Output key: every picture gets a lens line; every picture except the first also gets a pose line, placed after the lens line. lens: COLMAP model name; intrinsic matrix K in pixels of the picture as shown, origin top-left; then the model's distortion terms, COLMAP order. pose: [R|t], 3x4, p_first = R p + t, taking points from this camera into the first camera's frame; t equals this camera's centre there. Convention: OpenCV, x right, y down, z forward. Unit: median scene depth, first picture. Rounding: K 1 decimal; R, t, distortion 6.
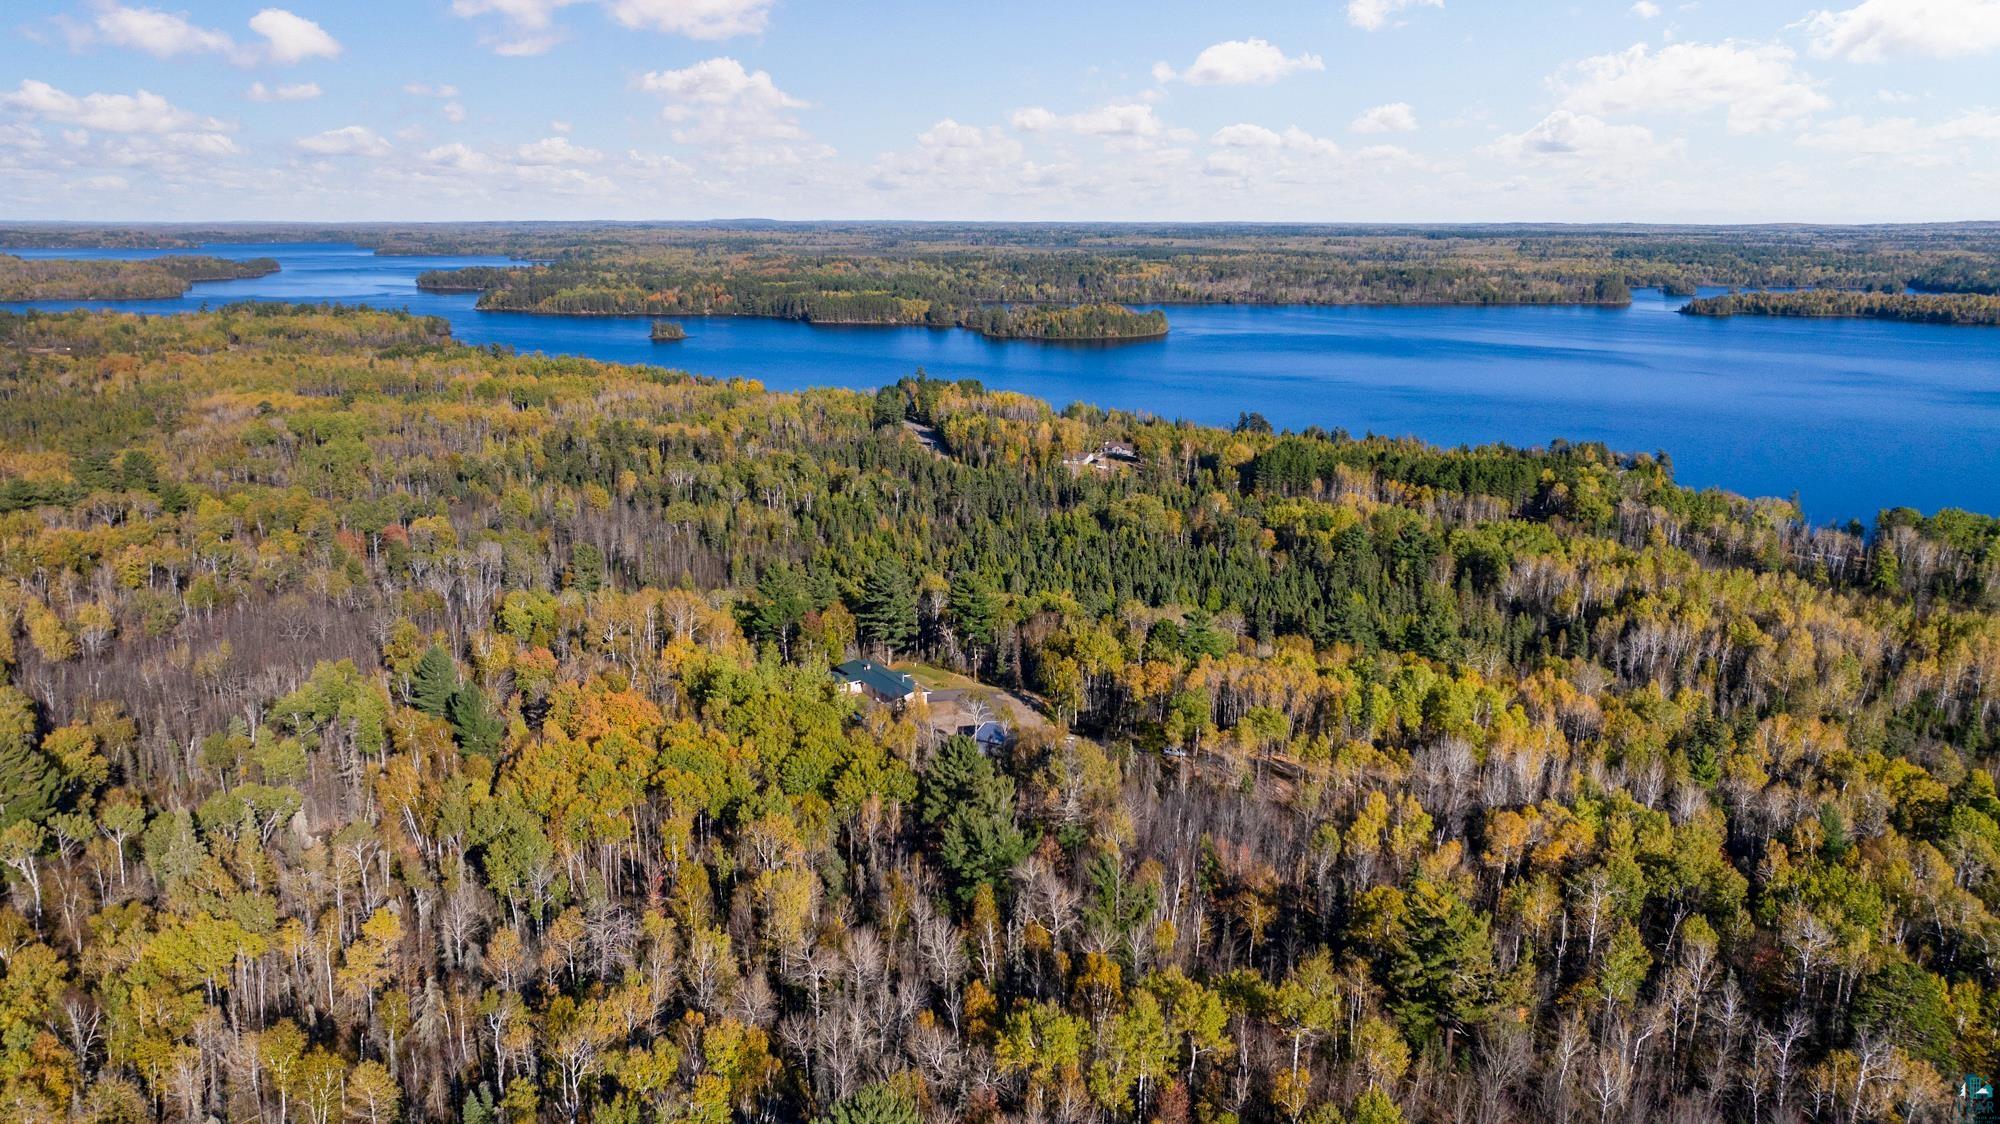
lens RADIAL K [[1420.2, 0, 1000.0], [0, 1420.2, 562.0], [0, 0, 1]] dist [-0.011676, 0.003332]
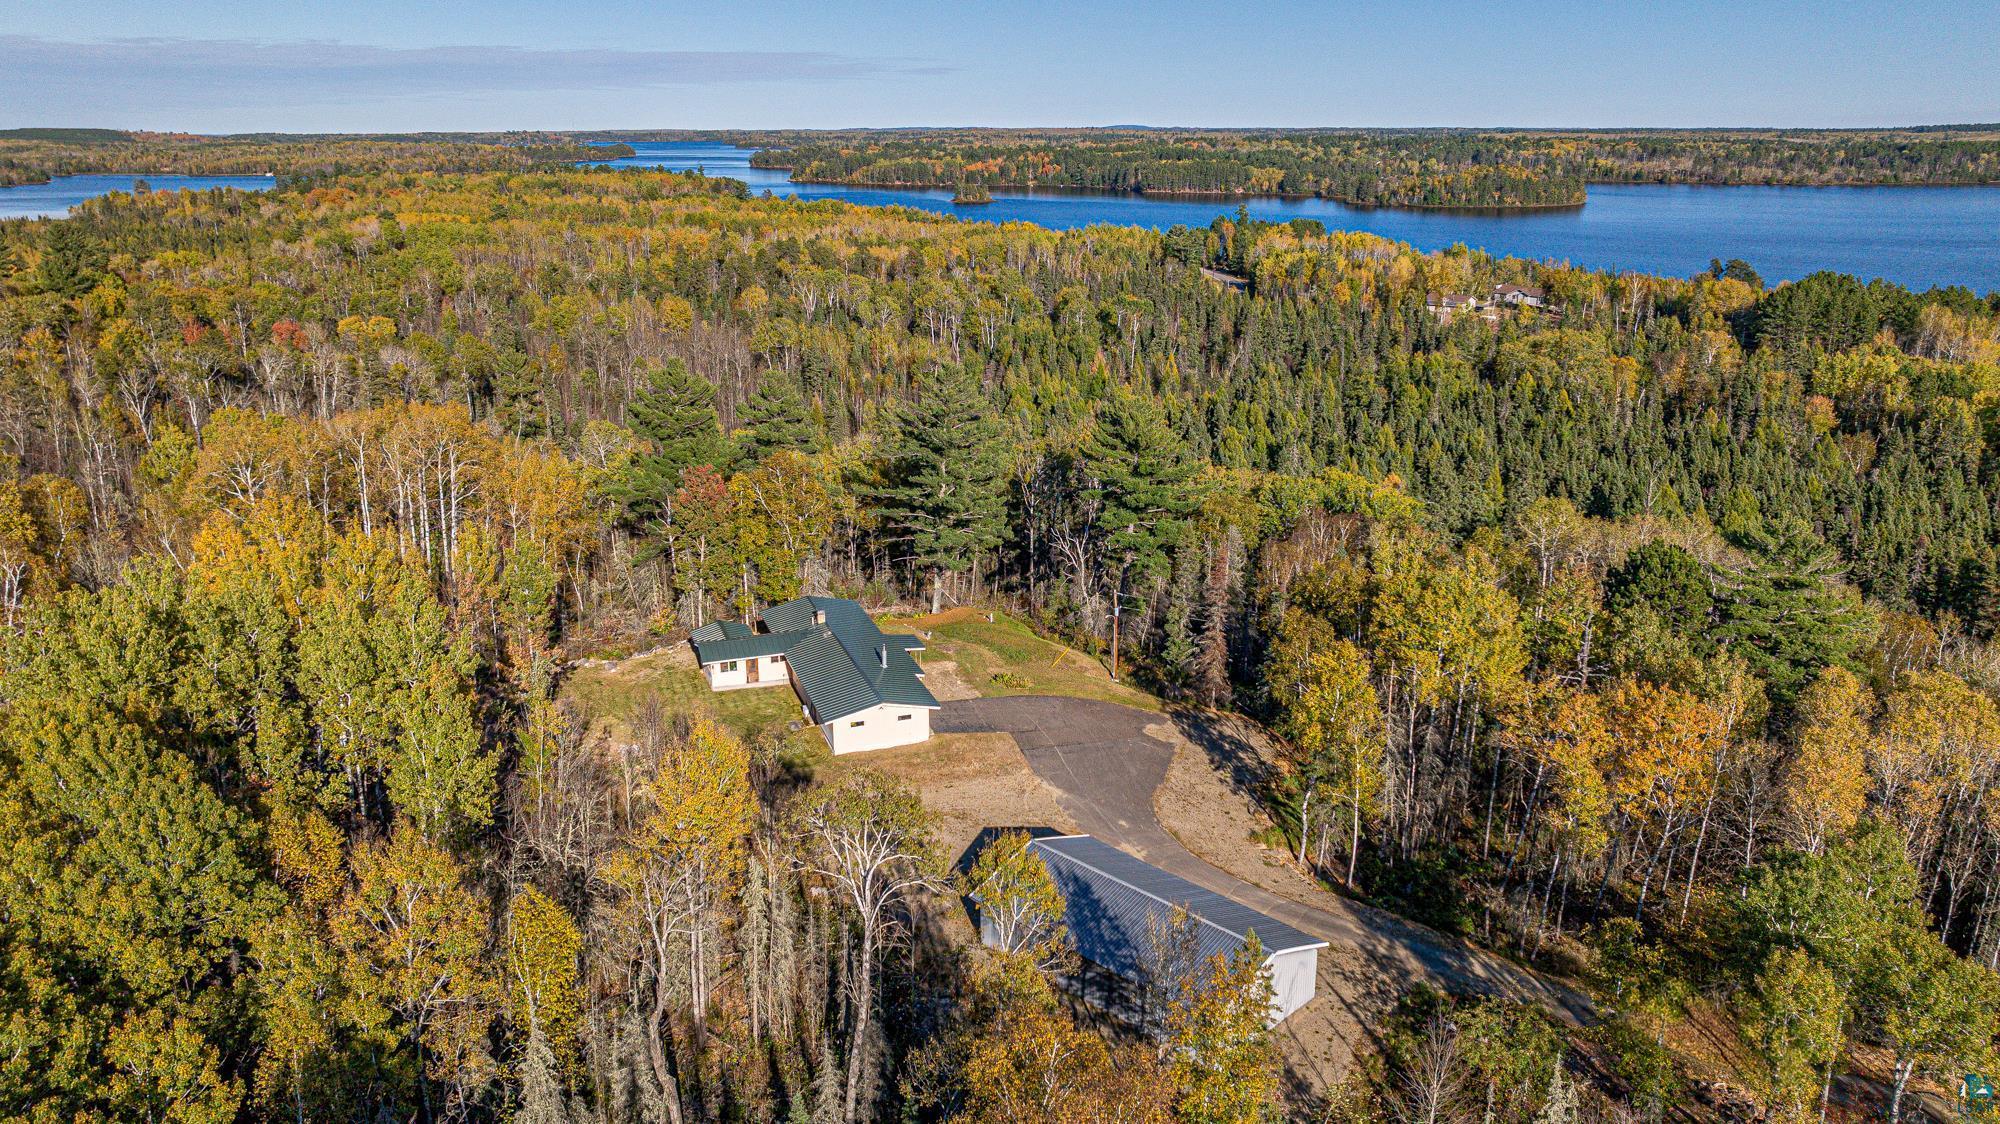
lens RADIAL K [[1420.2, 0, 1000.0], [0, 1420.2, 562.0], [0, 0, 1]] dist [-0.011676, 0.003332]
pose [[0.966837, 0.068179, -0.246124, 0.031256], [-0.054735, 0.996632, 0.061066, 0.021485], [0.249458, -0.045569, 0.967313, 0.424541]]
